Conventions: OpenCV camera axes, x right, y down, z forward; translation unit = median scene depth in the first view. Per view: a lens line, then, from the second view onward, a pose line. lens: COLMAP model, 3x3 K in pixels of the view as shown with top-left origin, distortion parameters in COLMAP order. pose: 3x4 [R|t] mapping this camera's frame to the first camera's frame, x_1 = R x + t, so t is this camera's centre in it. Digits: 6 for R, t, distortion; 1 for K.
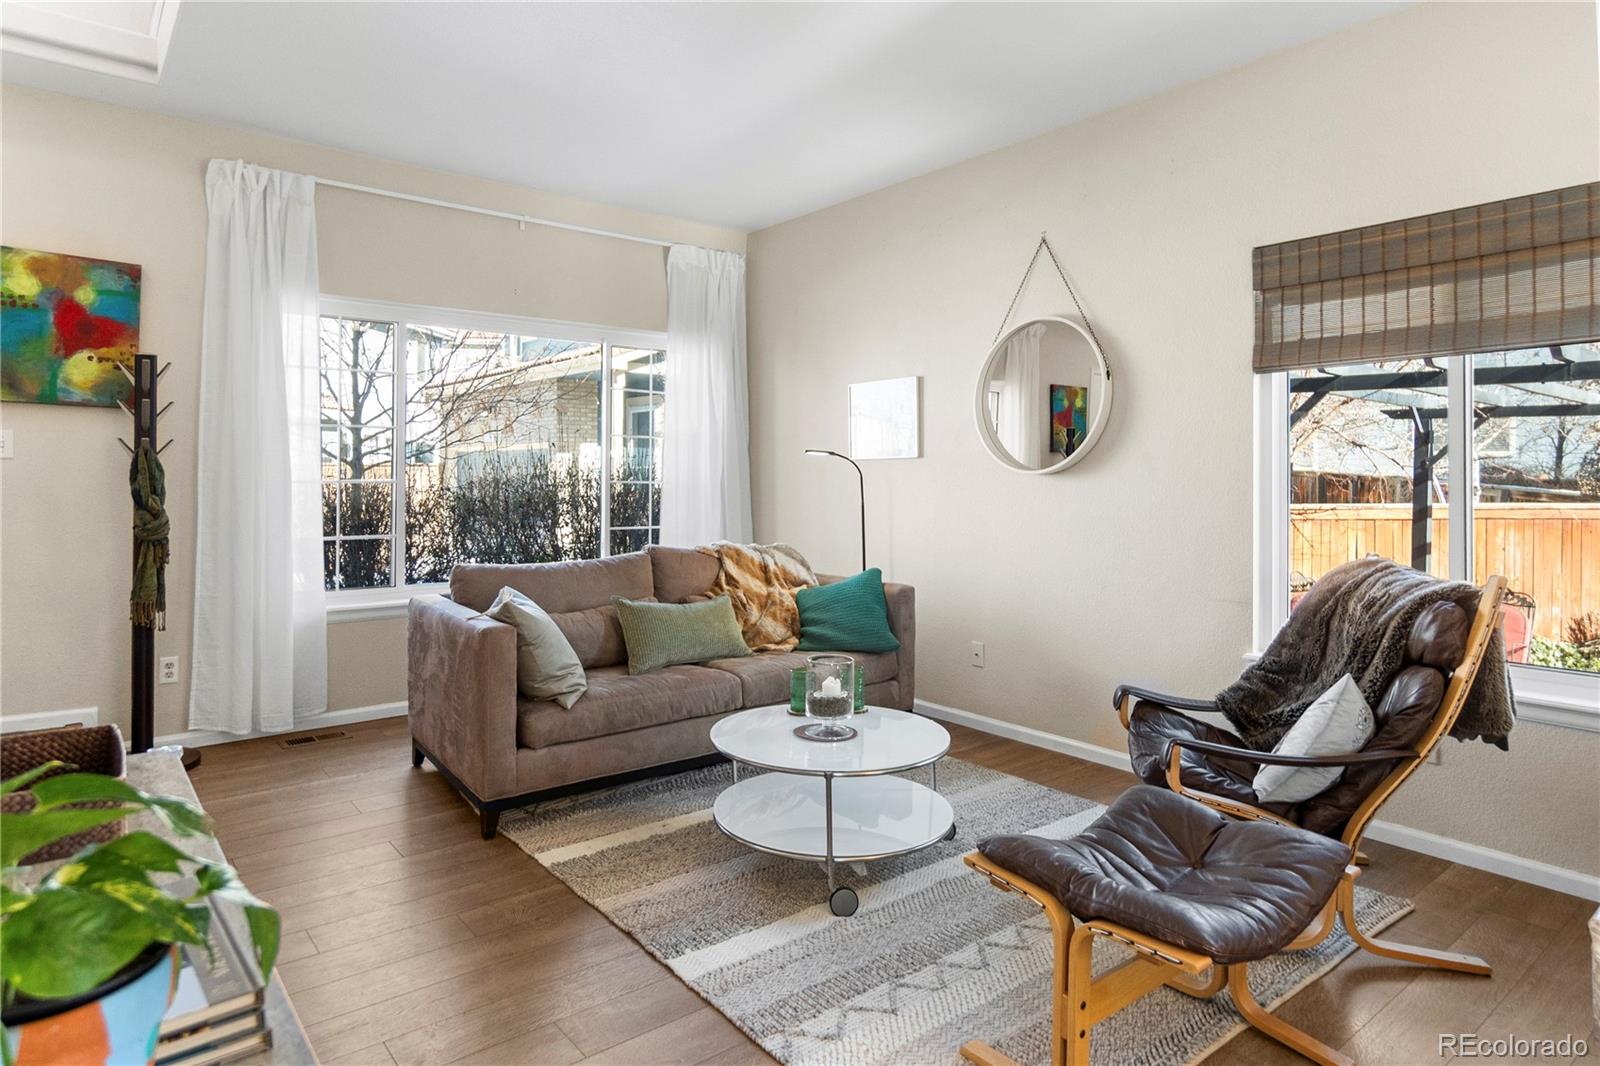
lens RADIAL K [[923.1, 0, 804.5], [0, 923.1, 474.5], [0, 0, 1]] dist [-0.005766, 0.000617]
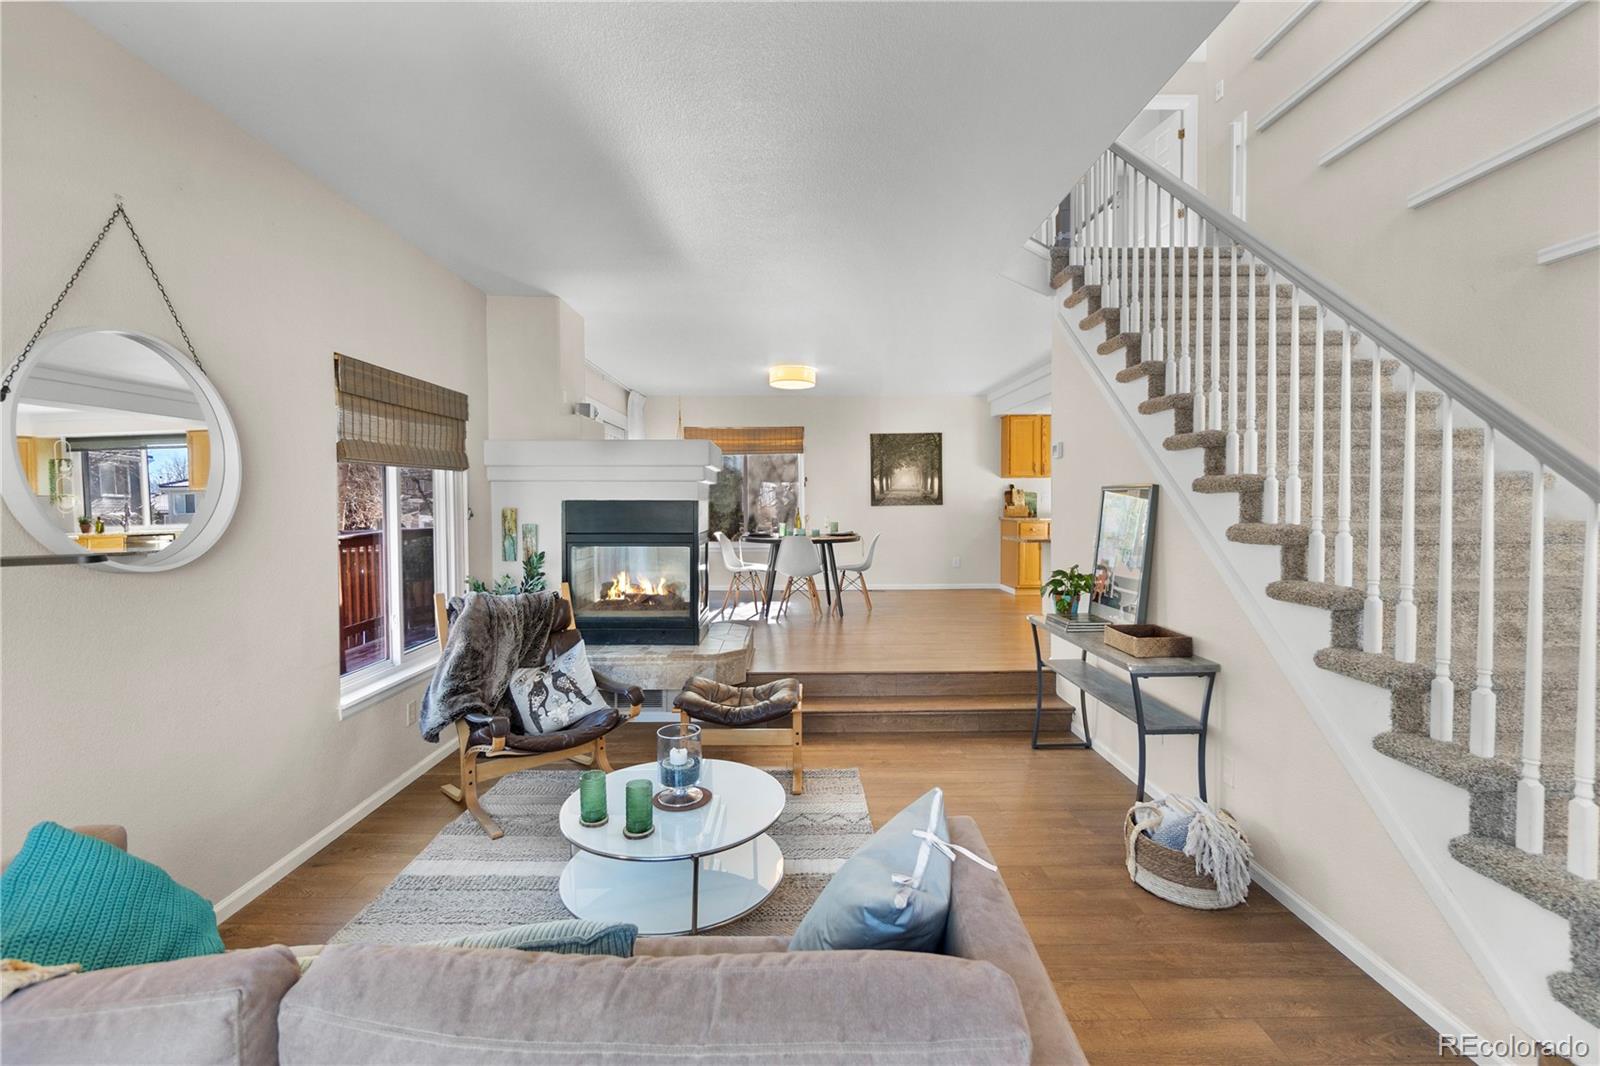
lens RADIAL K [[691.8, 0, 800.2], [0, 691.8, 517.5], [0, 0, 1]] dist [-0.011390, 0.000238]
pose [[-0.787100, -0.019092, 0.616530, -0.448117], [-0.004390, 0.999669, 0.025352, -0.057763], [-0.616810, 0.017248, -0.786923, 1.181629]]
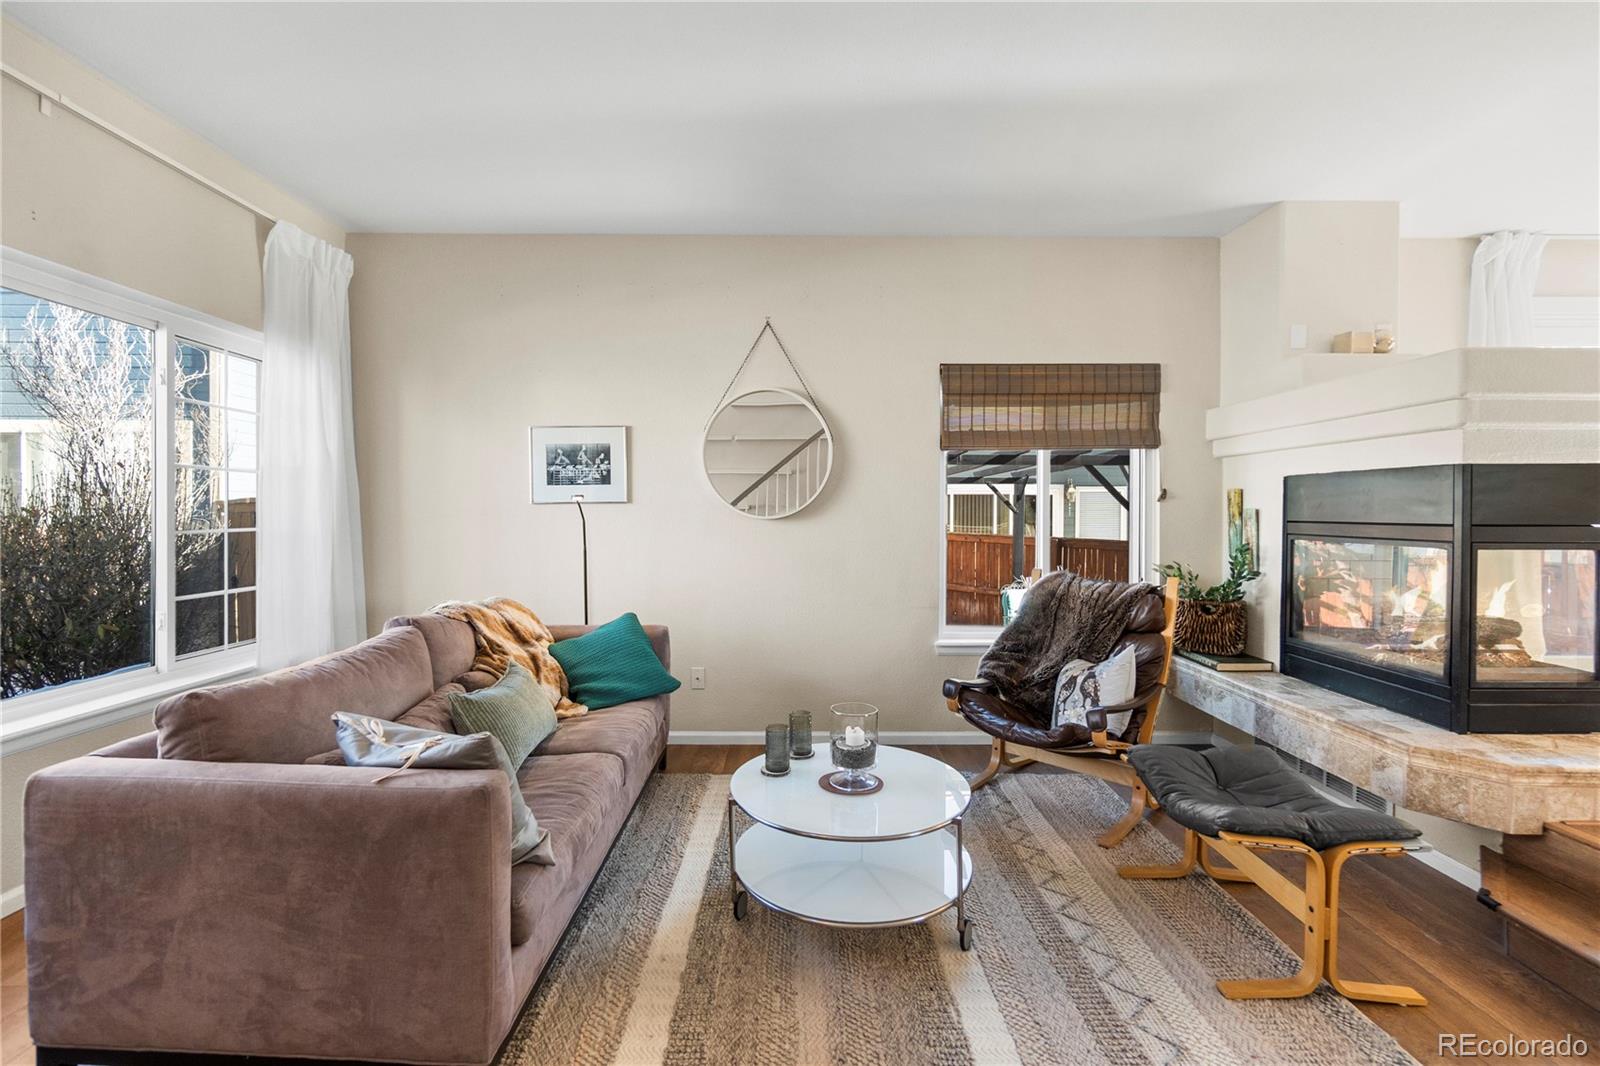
lens RADIAL K [[691.8, 0, 794.3], [0, 691.8, 517.5], [0, 0, 1]] dist [-0.011390, 0.000238]
pose [[0.626752, -0.010534, 0.779148, -0.457689], [-0.000923, 0.999898, 0.014262, -0.015818], [-0.779218, -0.009658, 0.626678, 0.443176]]
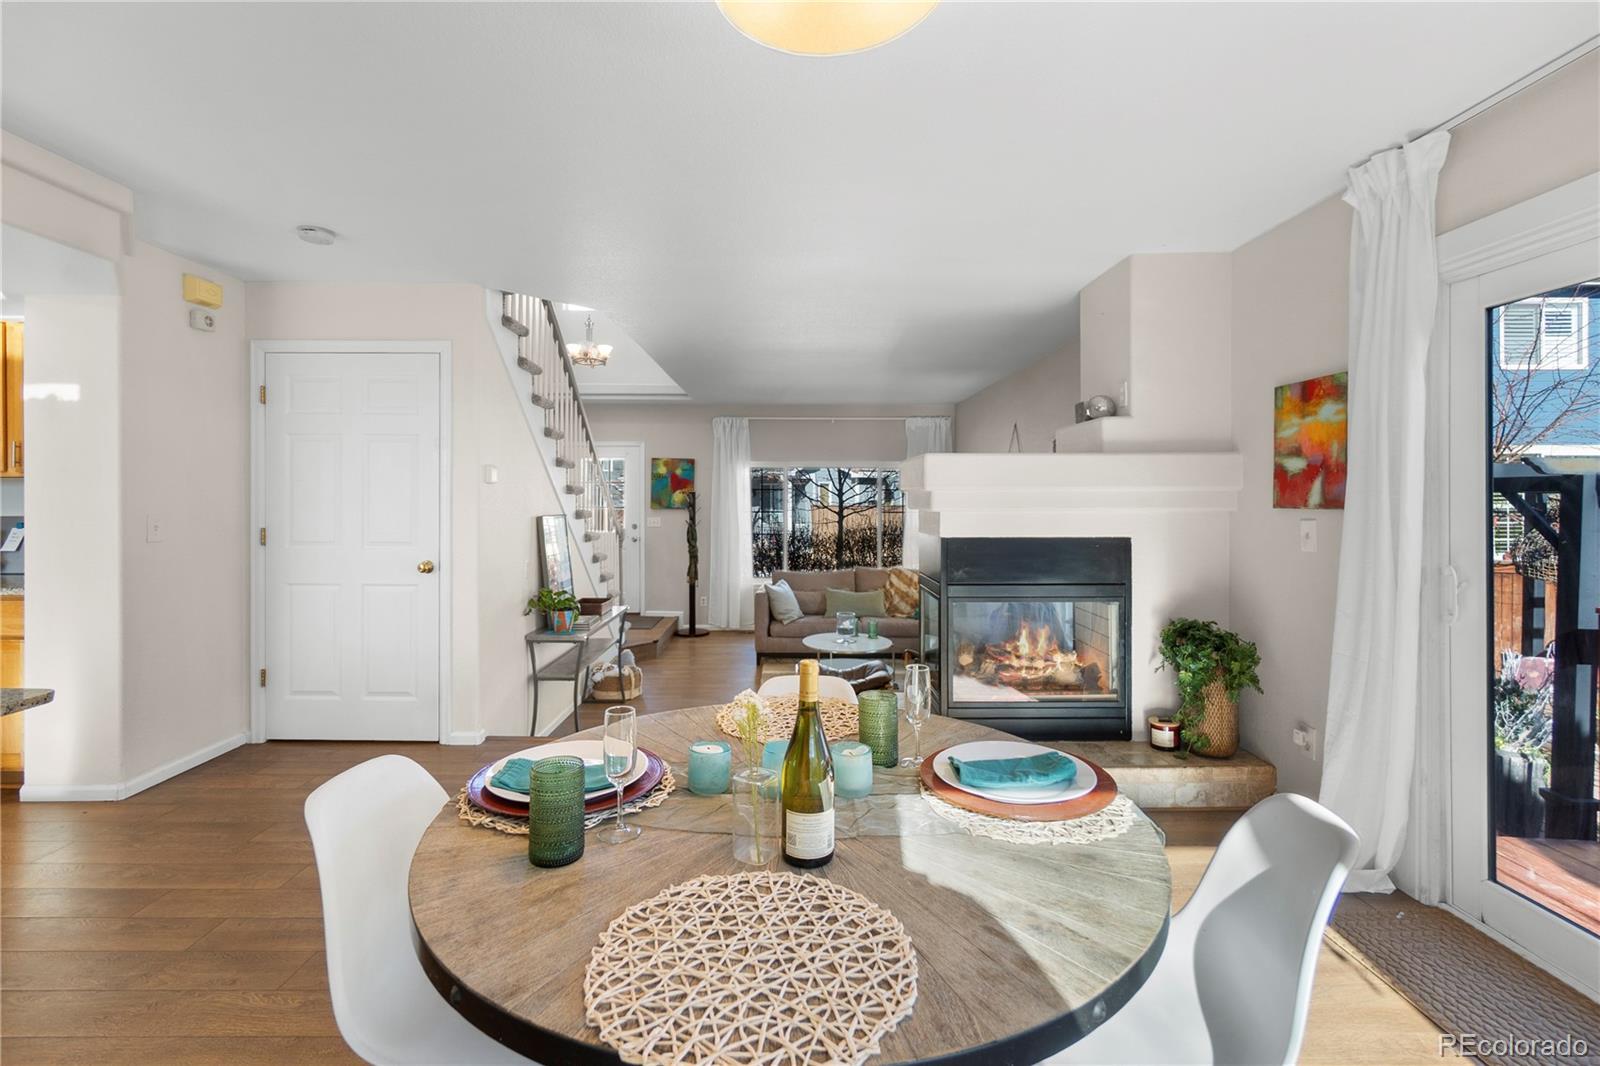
lens RADIAL K [[691.8, 0, 795.1], [0, 691.8, 508.4], [0, 0, 1]] dist [-0.011390, 0.000238]
pose [[0.782673, 0.002633, -0.622428, 0.879421], [0.003777, 0.999953, 0.008980, -0.093863], [0.622422, -0.009380, 0.782625, -0.496708]]
